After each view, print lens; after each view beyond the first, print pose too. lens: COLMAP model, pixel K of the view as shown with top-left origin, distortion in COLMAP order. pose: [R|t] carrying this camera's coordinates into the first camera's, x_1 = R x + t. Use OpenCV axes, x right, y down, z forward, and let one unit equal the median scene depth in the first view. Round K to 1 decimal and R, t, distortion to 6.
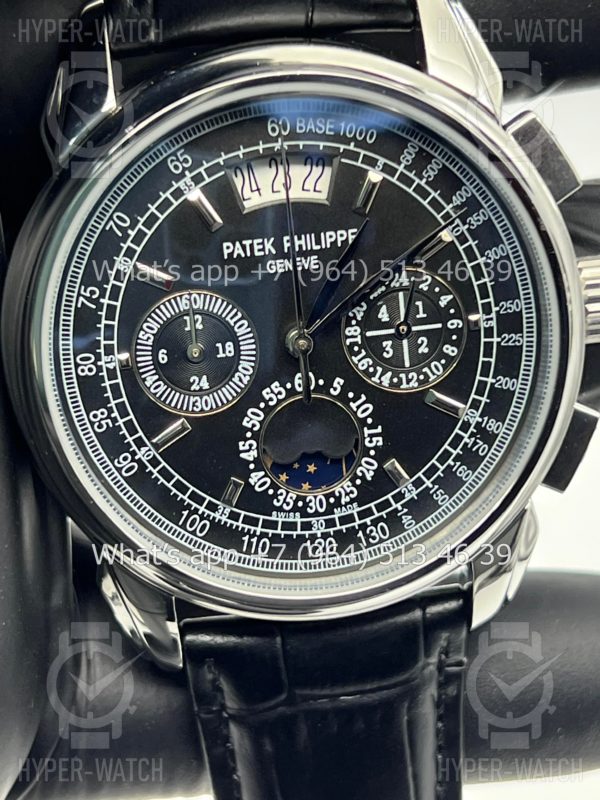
lens RADIAL K [[1832.8, 0, 299.2], [0, 1832.8, 400.4], [0, 0, 1]] dist [0.064965, 0.000000]
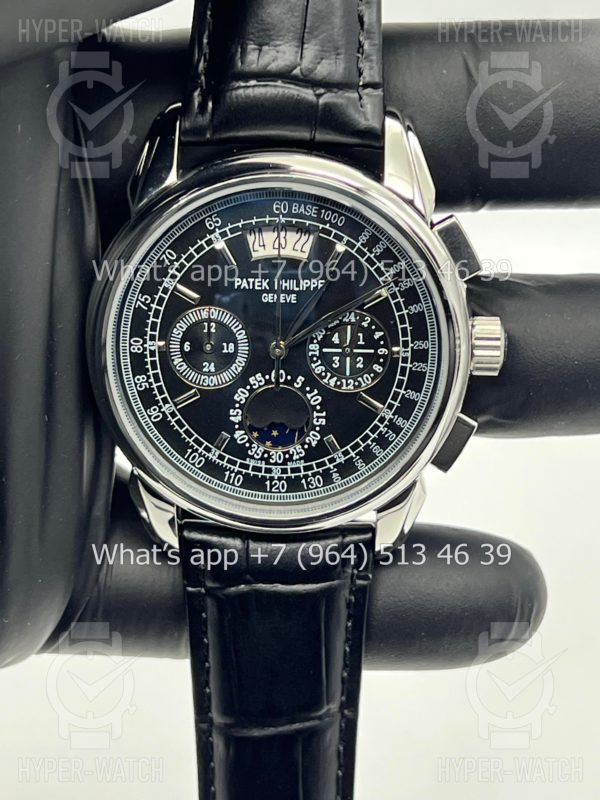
lens RADIAL K [[1832.8, 0, 300.7], [0, 1832.8, 400.3], [0, 0, 1]] dist [0.064965, 0.000000]
pose [[0.986511, 0.139283, -0.086002, 0.153687], [-0.135282, 0.989507, 0.050751, -0.069383], [0.092168, -0.038431, 0.995002, -0.496050]]
